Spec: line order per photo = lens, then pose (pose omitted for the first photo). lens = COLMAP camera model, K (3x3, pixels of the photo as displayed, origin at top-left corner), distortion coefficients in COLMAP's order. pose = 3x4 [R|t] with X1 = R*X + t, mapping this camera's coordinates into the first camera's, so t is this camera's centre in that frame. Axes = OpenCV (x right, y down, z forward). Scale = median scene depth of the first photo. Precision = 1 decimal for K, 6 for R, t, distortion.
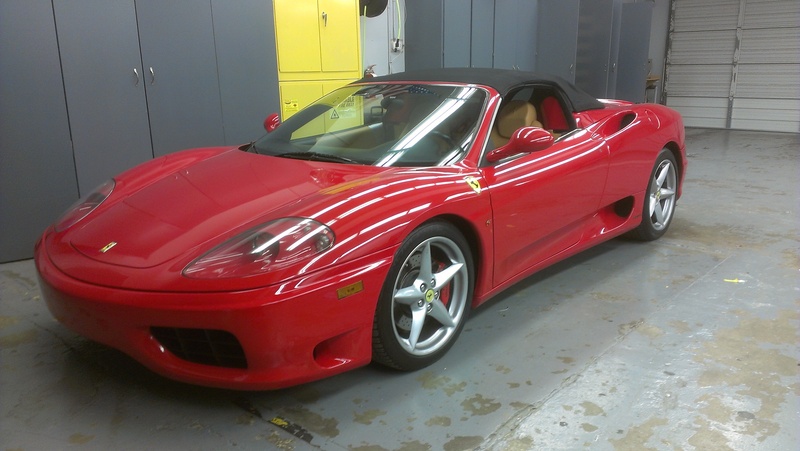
lens RADIAL K [[633.0, 0, 398.9], [0, 633.0, 226.1], [0, 0, 1]] dist [0.028297, -0.010719]
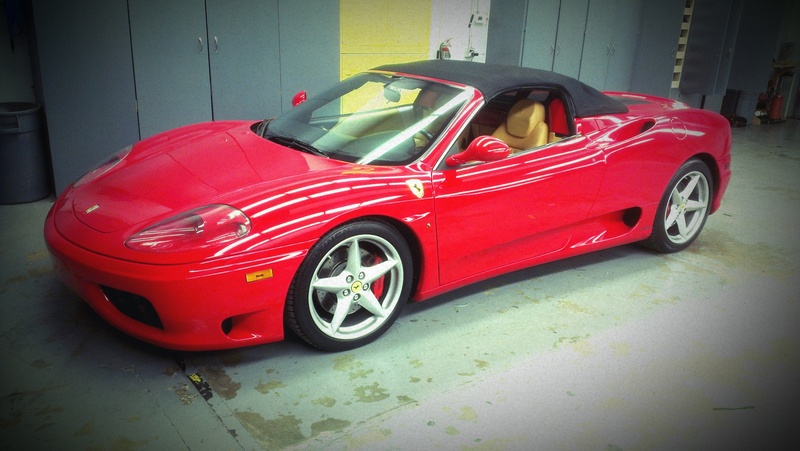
lens RADIAL K [[633.0, 0, 403.0], [0, 633.0, 225.6], [0, 0, 1]] dist [0.028297, -0.010719]
pose [[0.973638, 0.122435, -0.192457, 0.317652], [-0.108733, 0.990826, 0.080253, -0.089227], [0.200517, -0.057211, 0.978018, -0.042979]]
